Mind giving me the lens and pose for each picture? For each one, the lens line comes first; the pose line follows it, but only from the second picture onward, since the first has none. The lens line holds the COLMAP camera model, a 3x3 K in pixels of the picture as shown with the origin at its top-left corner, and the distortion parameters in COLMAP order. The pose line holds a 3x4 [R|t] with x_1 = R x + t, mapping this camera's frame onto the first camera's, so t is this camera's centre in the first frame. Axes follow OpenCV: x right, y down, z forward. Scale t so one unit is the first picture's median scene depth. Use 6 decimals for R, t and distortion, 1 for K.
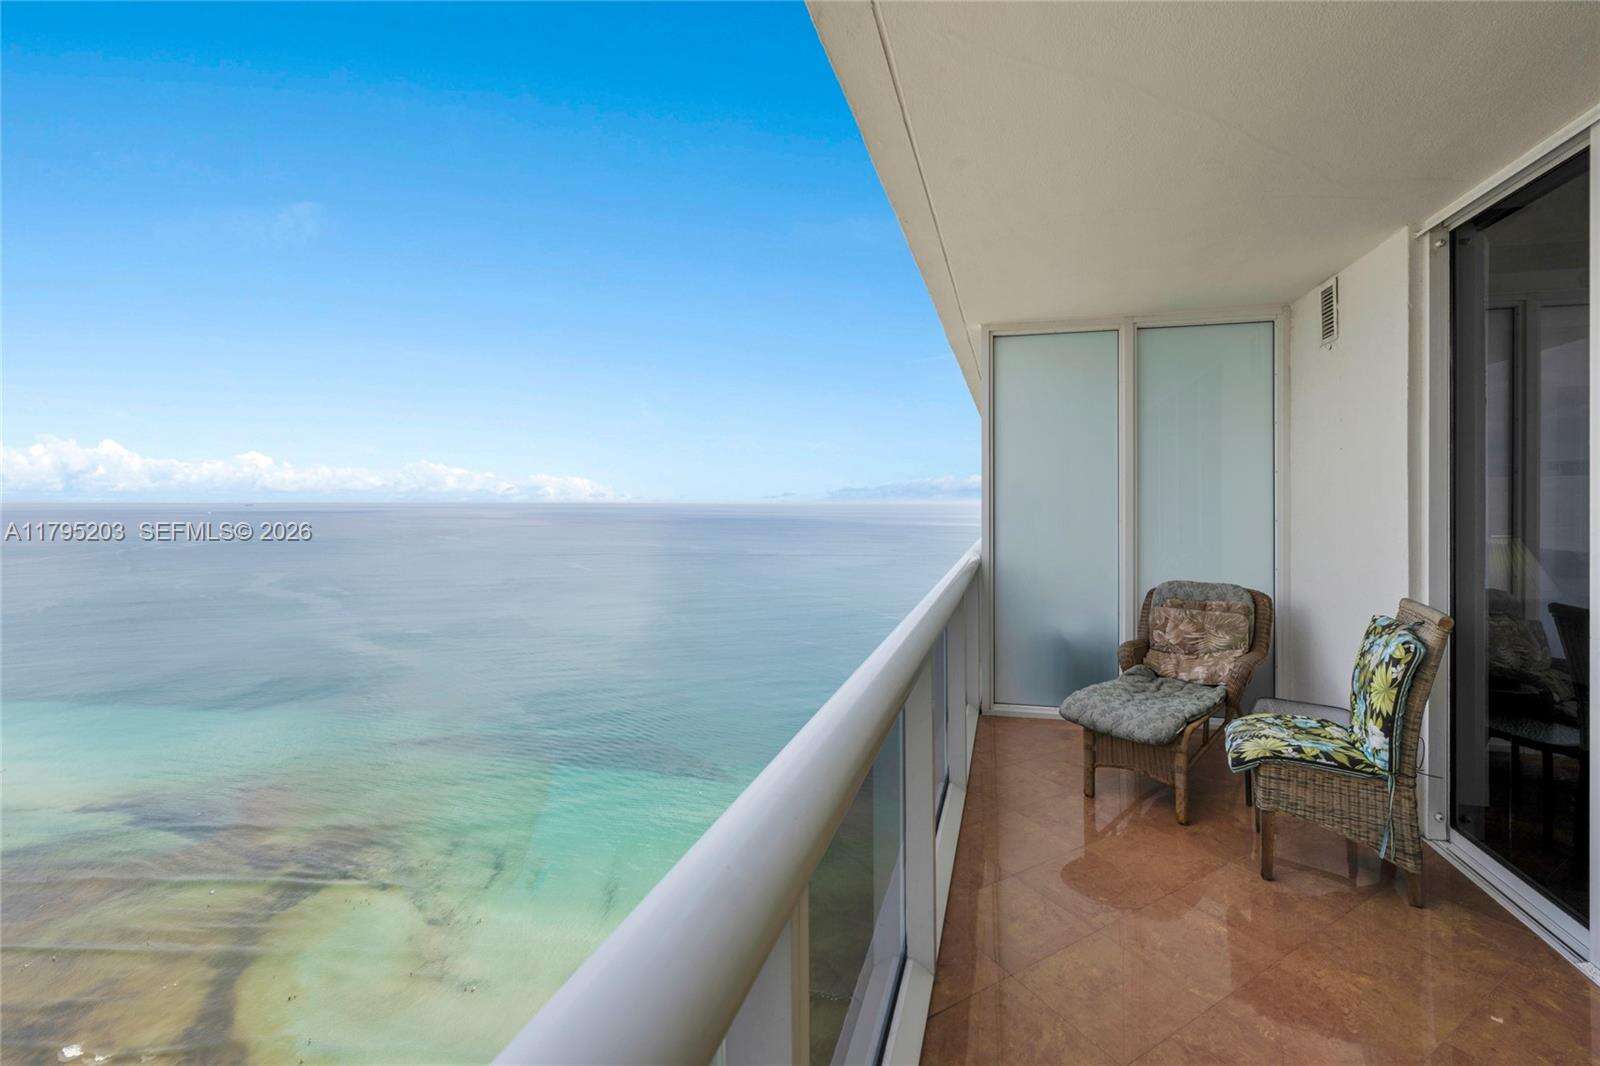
lens RADIAL K [[653.3, 0, 805.6], [0, 653.3, 502.7], [0, 0, 1]] dist [-0.000300, -0.000092]
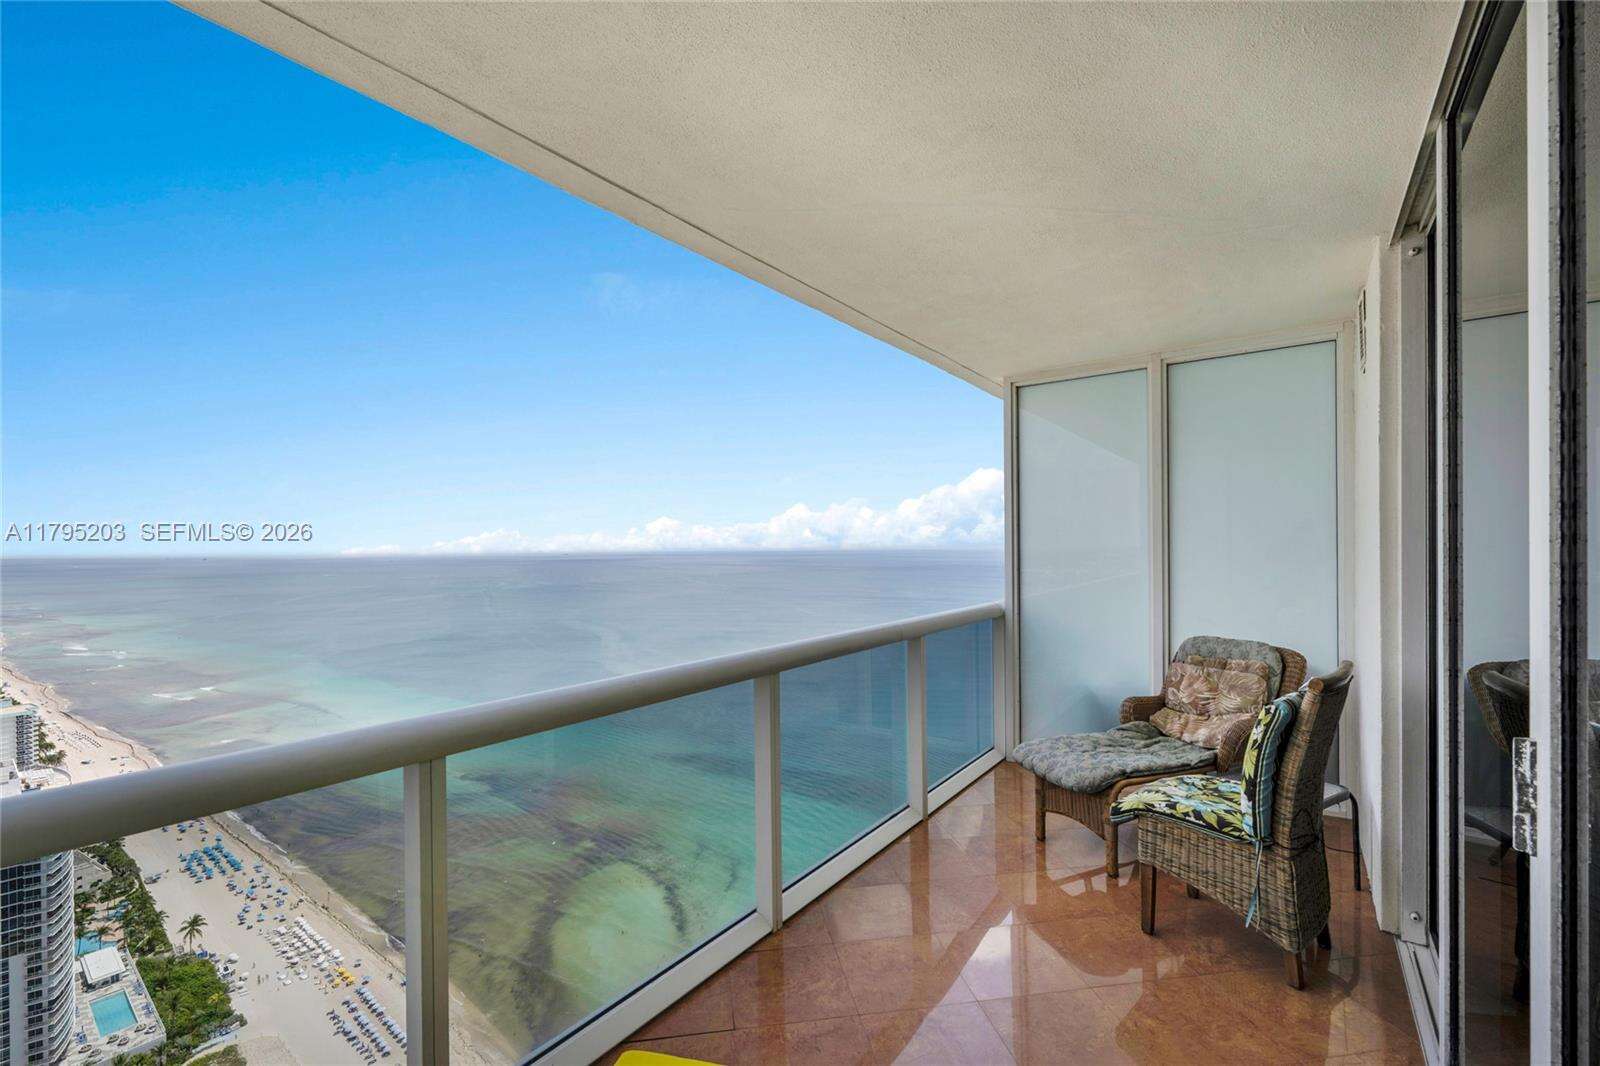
lens RADIAL K [[676.6, 0, 799.9], [0, 676.6, 549.6], [0, 0, 1]] dist [0.002224, -0.000129]
pose [[0.920364, -0.008486, -0.390970, 0.506748], [0.009888, 0.999950, 0.001572, -0.011990], [0.390937, -0.005313, 0.920402, -0.124574]]
